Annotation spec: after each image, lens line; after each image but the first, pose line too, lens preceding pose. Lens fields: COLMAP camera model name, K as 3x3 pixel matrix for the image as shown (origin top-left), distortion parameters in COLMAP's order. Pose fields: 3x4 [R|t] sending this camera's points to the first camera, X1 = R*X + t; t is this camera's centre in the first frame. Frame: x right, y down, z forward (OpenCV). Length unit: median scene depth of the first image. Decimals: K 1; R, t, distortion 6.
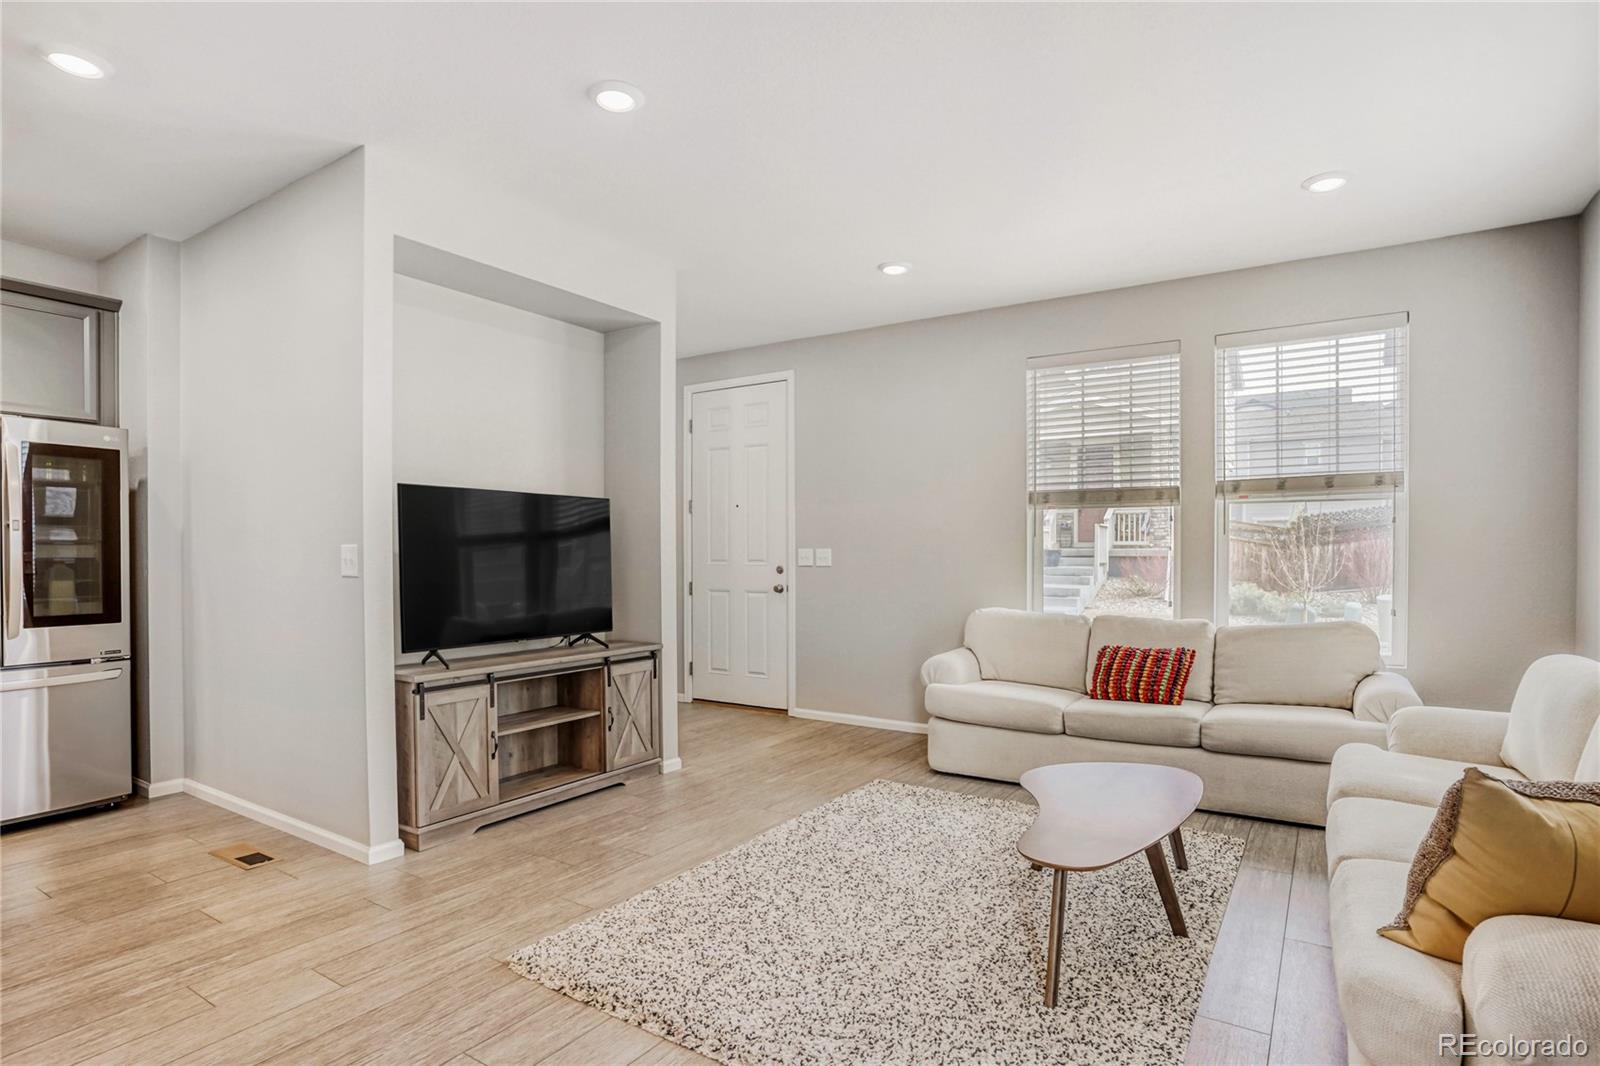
lens RADIAL K [[837.8, 0, 803.6], [0, 837.8, 561.6], [0, 0, 1]] dist [-0.079587, 0.038952]
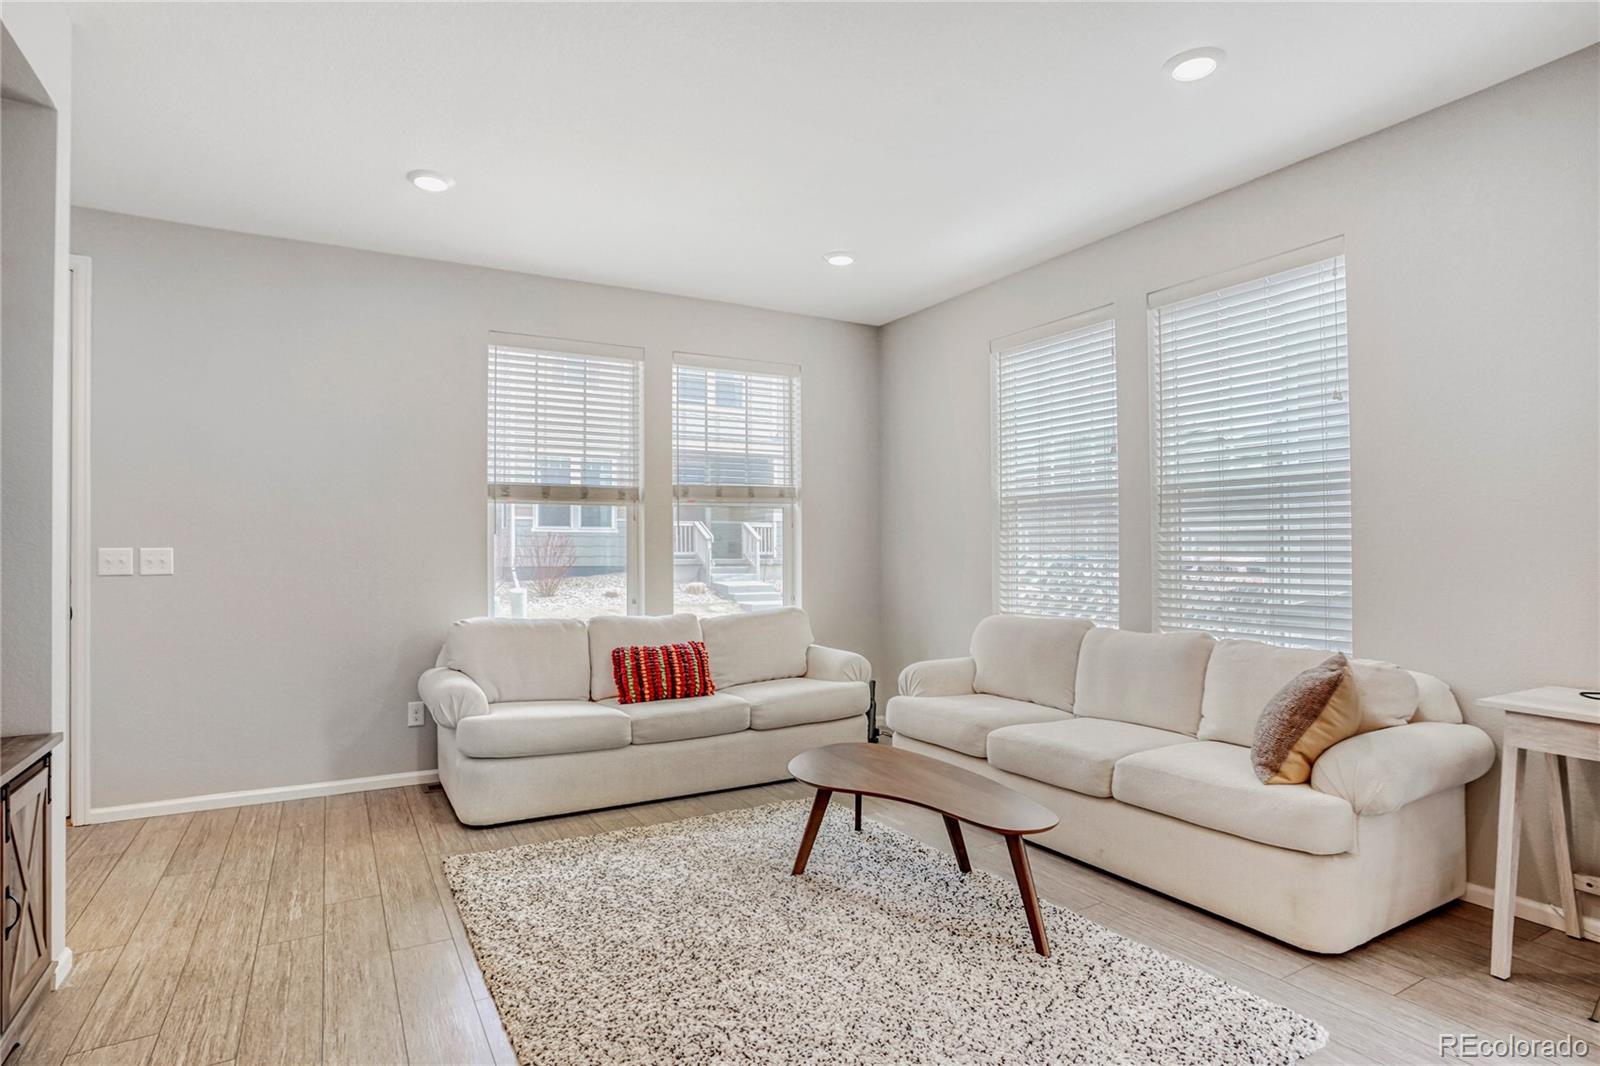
lens RADIAL K [[828.0, 0, 789.0], [0, 828.0, 536.2], [0, 0, 1]] dist [-0.076776, 0.041392]
pose [[0.457908, 0.013158, 0.888902, -0.433607], [0.012887, 0.999687, -0.021436, -0.006536], [-0.888906, 0.021272, 0.457595, 0.402013]]
